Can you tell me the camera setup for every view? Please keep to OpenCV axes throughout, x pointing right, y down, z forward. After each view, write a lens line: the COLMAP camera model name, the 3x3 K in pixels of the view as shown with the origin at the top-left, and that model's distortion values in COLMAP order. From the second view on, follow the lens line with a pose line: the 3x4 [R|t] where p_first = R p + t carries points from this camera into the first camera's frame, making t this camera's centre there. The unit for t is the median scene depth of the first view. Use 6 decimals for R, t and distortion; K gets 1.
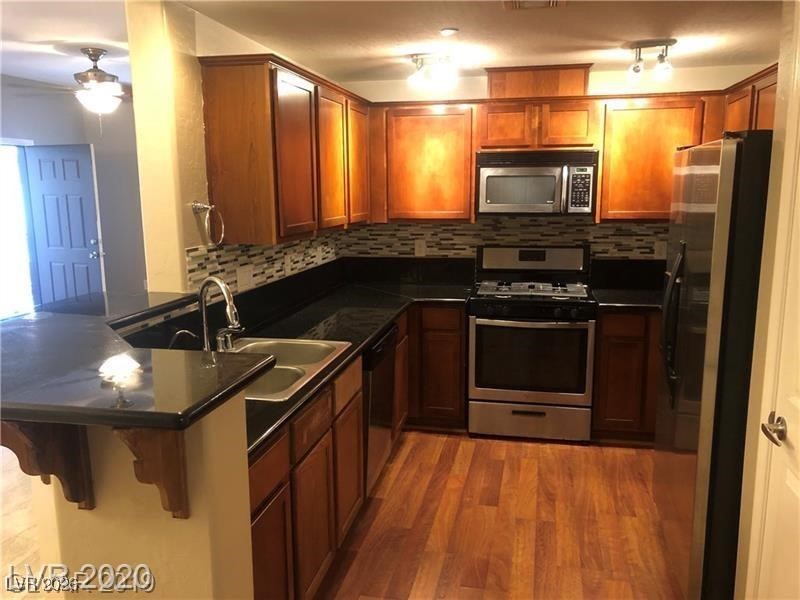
lens RADIAL K [[651.0, 0, 394.9], [0, 651.0, 294.5], [0, 0, 1]] dist [0.027961, -0.031219]
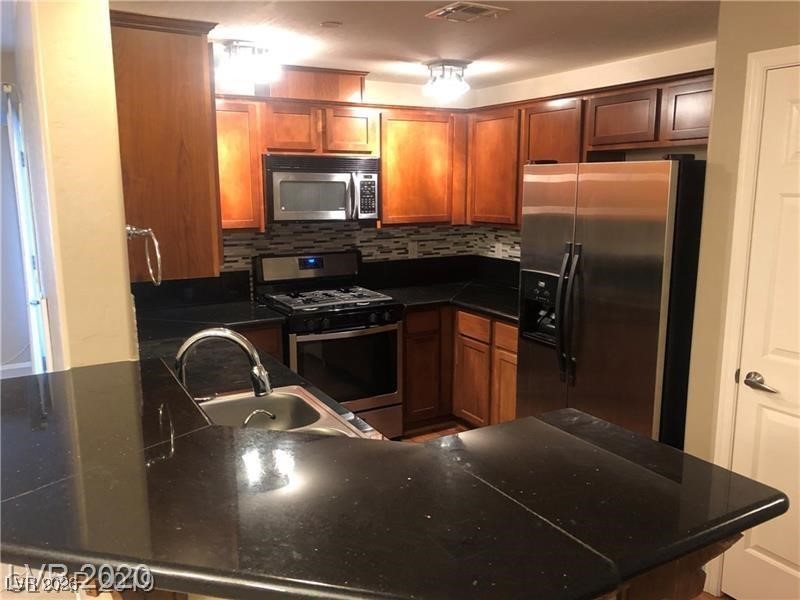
lens RADIAL K [[651.0, 0, 396.2], [0, 651.0, 307.7], [0, 0, 1]] dist [0.027961, -0.031219]
pose [[0.756299, -0.116518, 0.643766, -0.351489], [0.099756, 0.993044, 0.062542, -0.045654], [-0.646576, 0.016919, 0.762662, 0.193505]]
